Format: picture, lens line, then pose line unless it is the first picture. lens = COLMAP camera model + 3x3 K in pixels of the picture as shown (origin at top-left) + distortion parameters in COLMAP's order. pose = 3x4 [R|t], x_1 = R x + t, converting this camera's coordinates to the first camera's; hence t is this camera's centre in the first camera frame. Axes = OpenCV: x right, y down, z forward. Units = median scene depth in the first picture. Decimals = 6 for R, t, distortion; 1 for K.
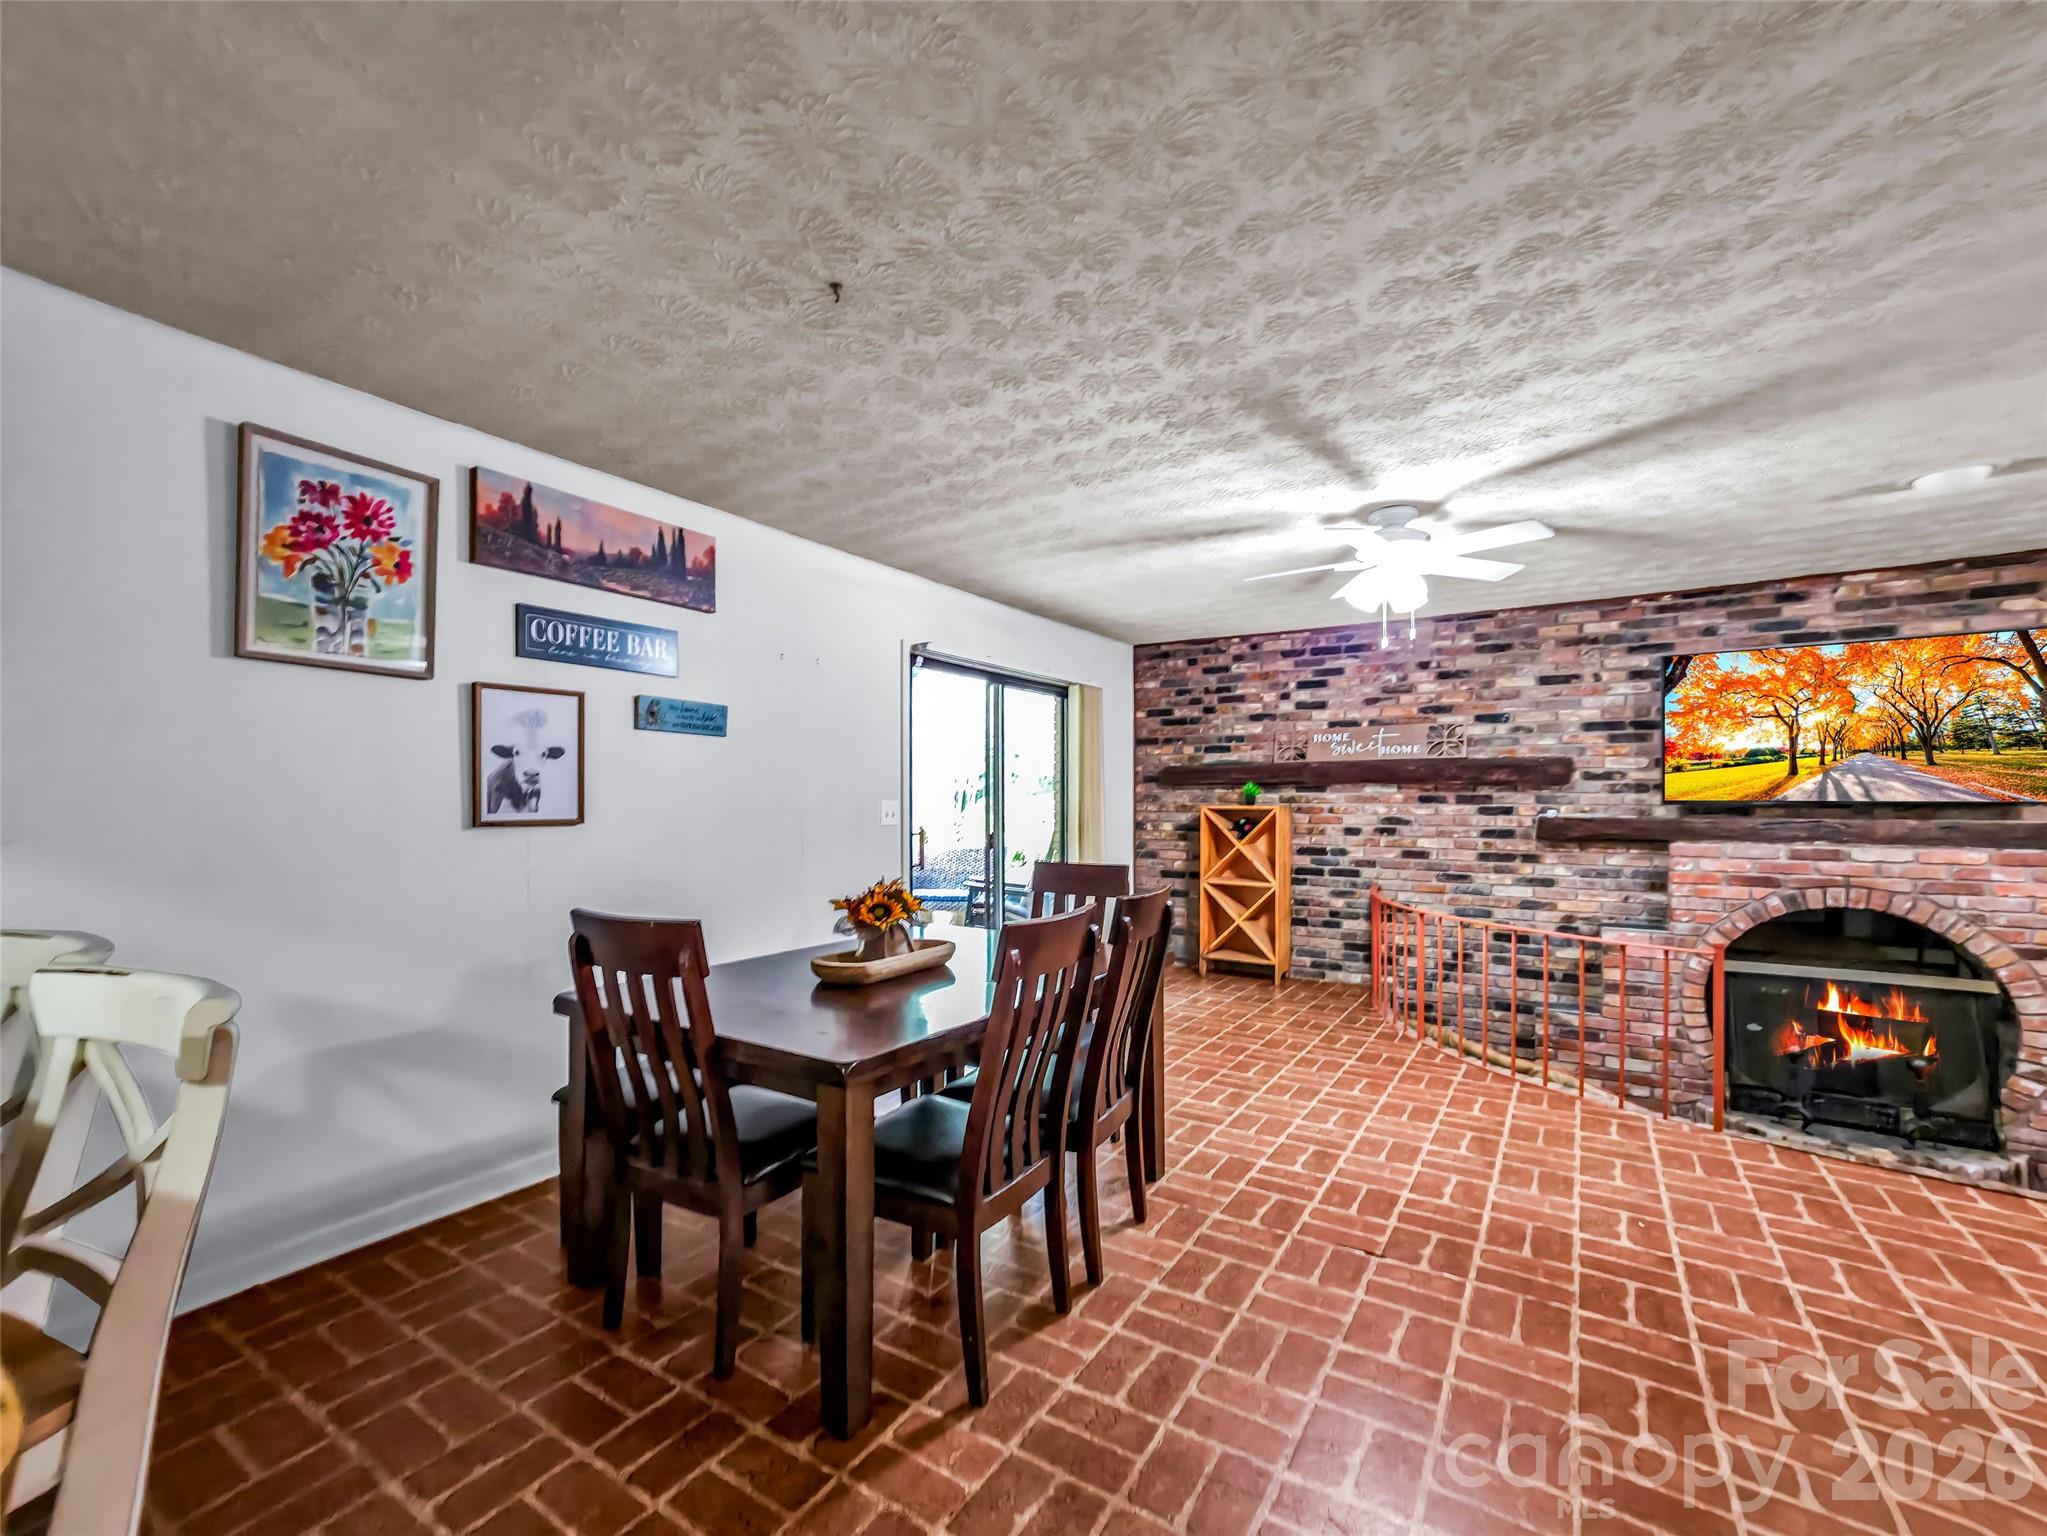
lens RADIAL K [[833.8, 0, 1013.4], [0, 833.8, 793.2], [0, 0, 1]] dist [-0.000414, -0.000342]
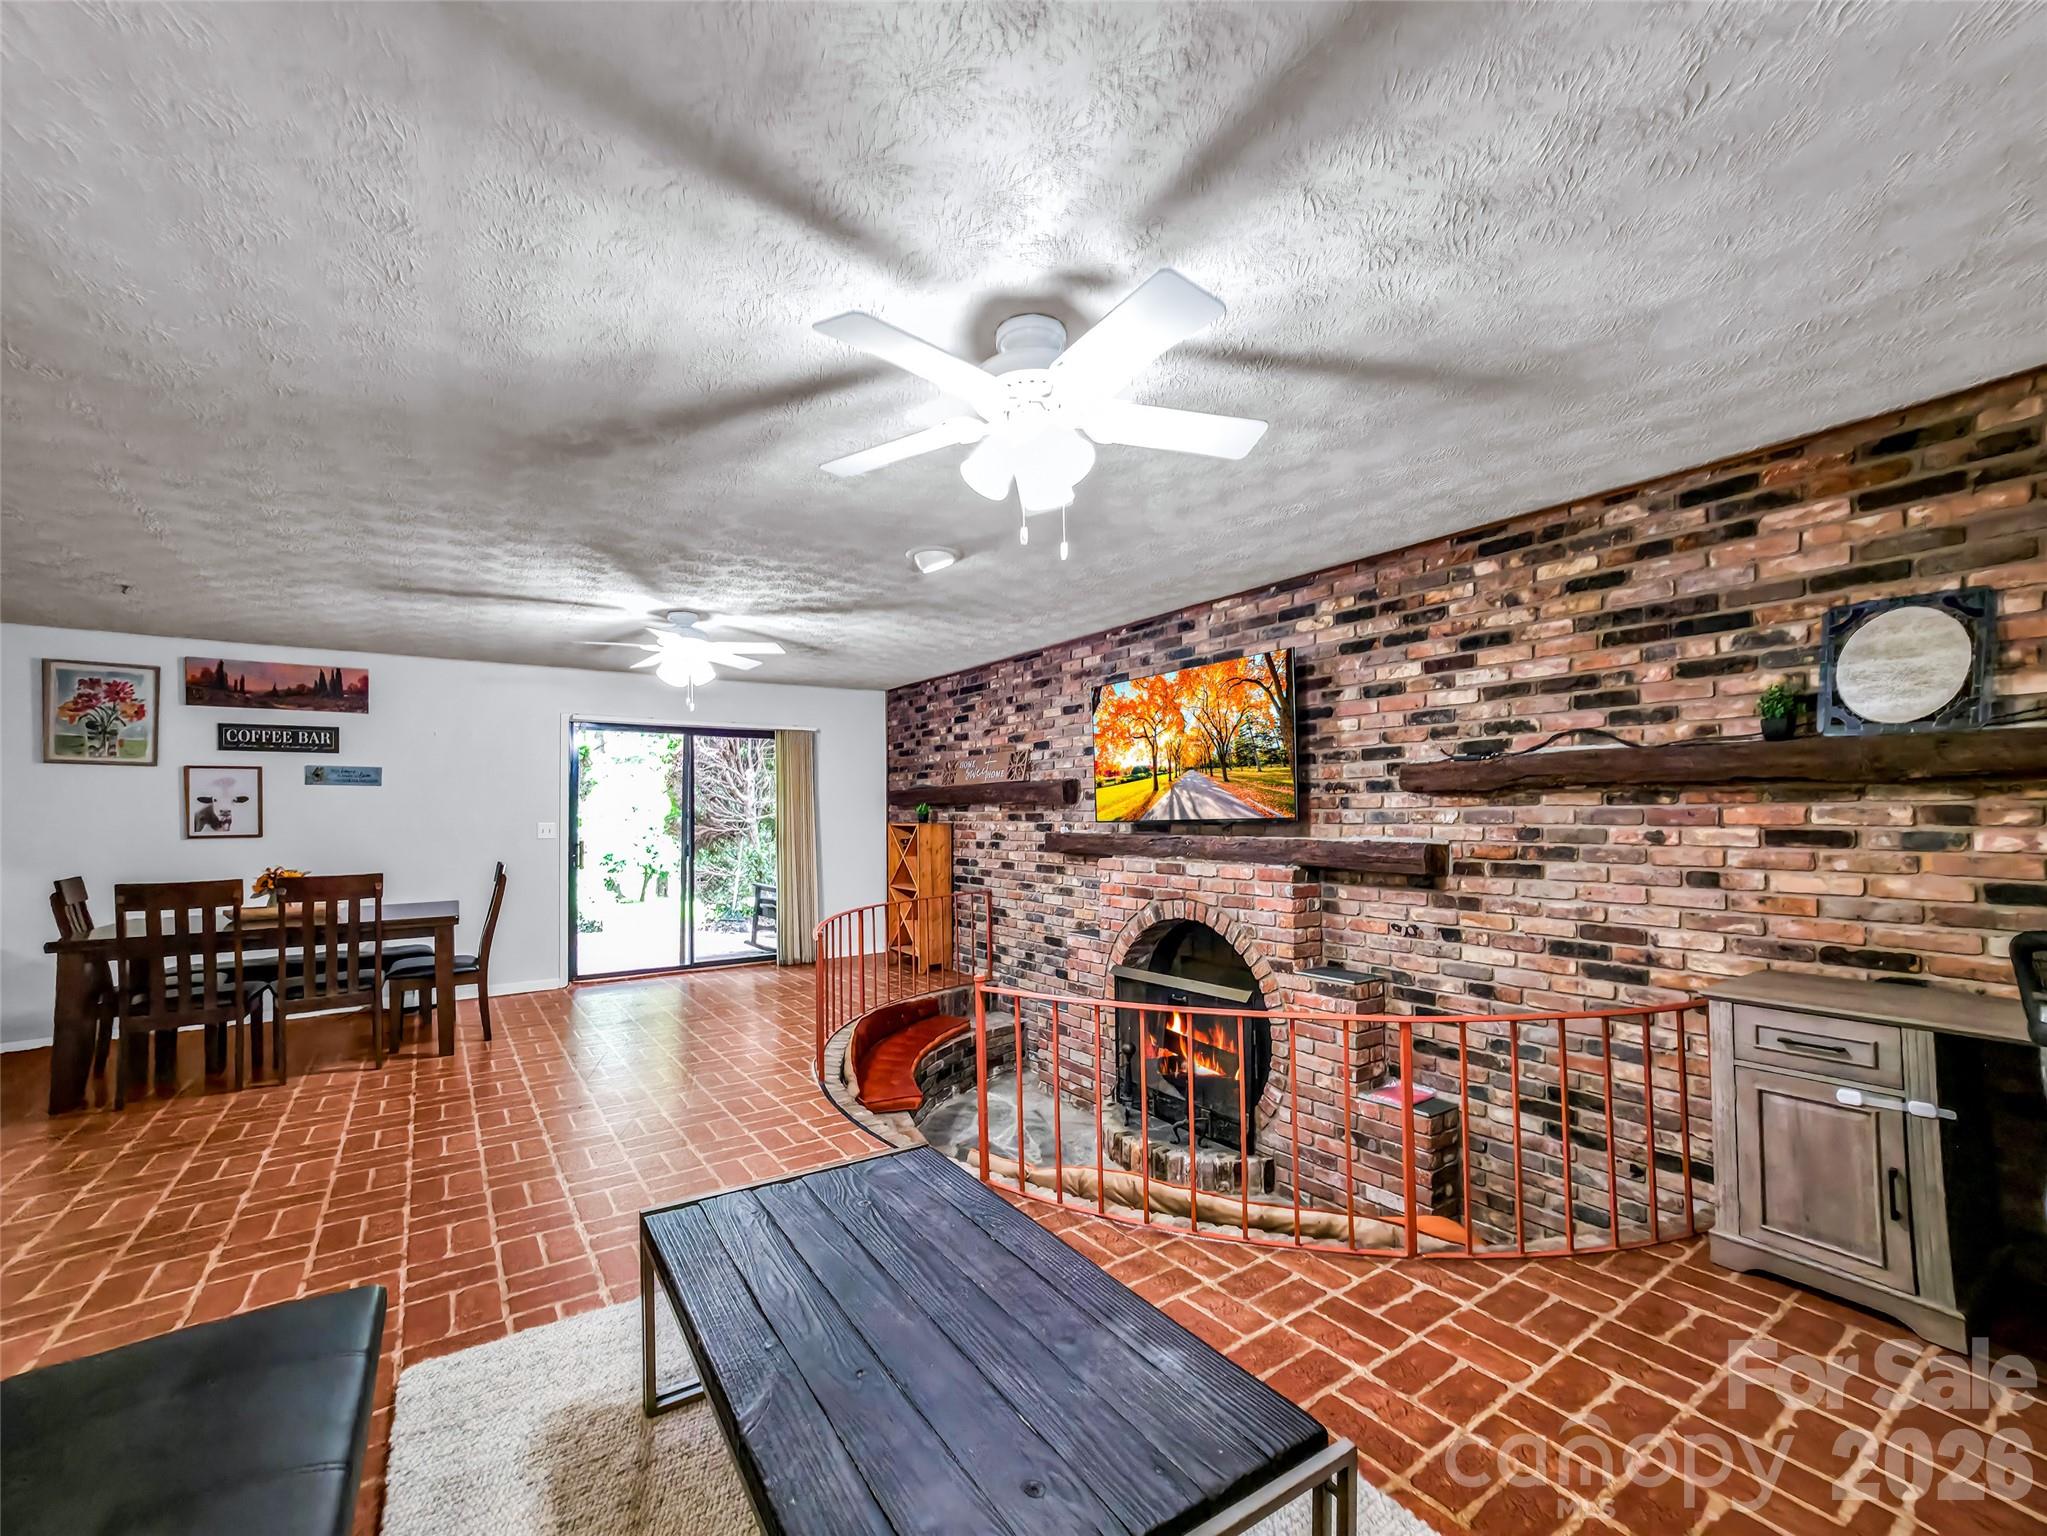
lens RADIAL K [[829.2, 0, 1069.4], [0, 829.2, 802.2], [0, 0, 1]] dist [-0.022511, 0.013682]
pose [[0.931673, -0.013213, -0.363057, 1.184495], [0.011064, 0.999907, -0.008000, -0.004153], [0.363129, 0.003436, 0.931733, -0.035688]]
